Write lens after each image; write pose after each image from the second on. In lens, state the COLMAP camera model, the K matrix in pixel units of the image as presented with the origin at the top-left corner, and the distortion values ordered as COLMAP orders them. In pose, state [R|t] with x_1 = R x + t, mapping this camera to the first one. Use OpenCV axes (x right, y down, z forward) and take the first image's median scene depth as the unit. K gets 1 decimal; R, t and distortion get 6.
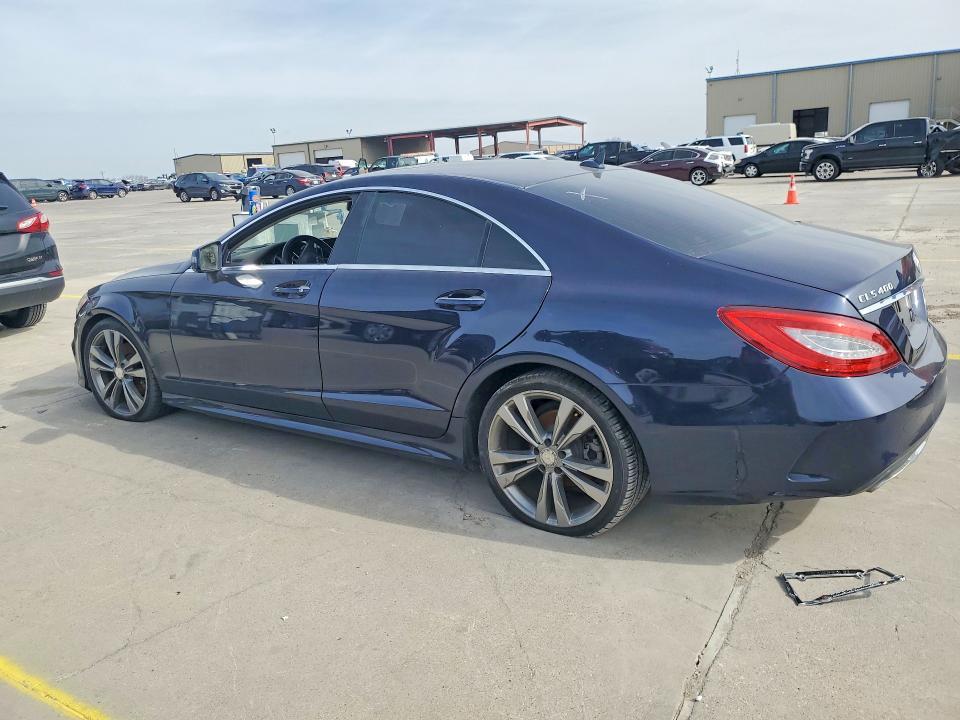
lens RADIAL K [[742.1, 0, 477.1], [0, 742.1, 357.8], [0, 0, 1]] dist [0.017012, 0.009362]
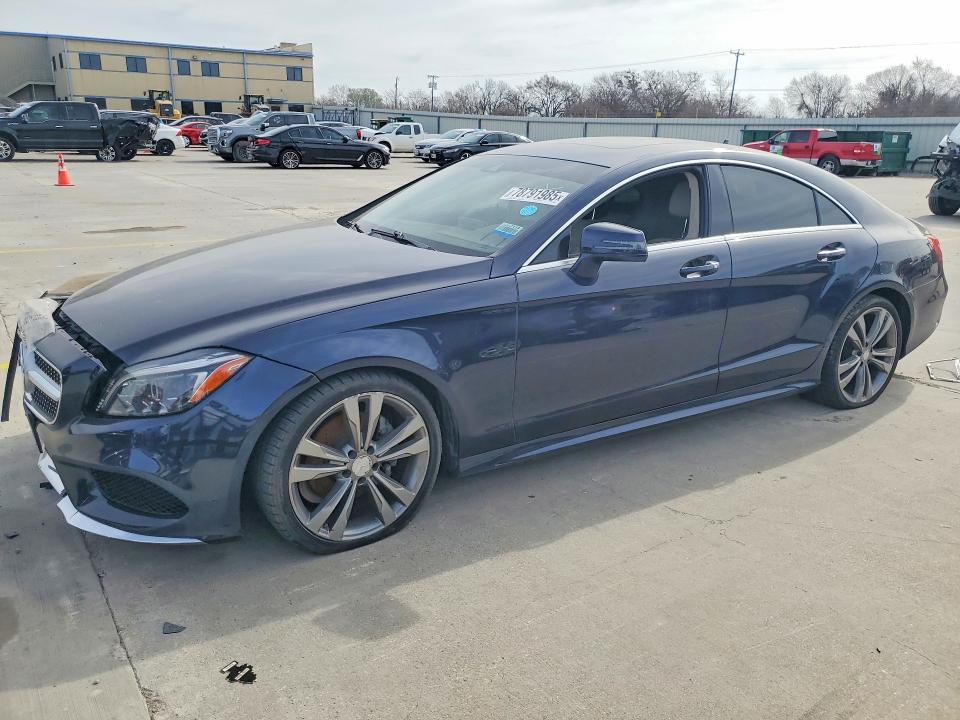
lens RADIAL K [[742.1, 0, 477.4], [0, 742.1, 362.5], [0, 0, 1]] dist [0.017012, 0.009362]
pose [[0.406588, -0.207012, 0.889850, -0.238964], [0.184255, 0.972558, 0.142063, -0.031207], [-0.894839, 0.106198, 0.433573, 0.168197]]
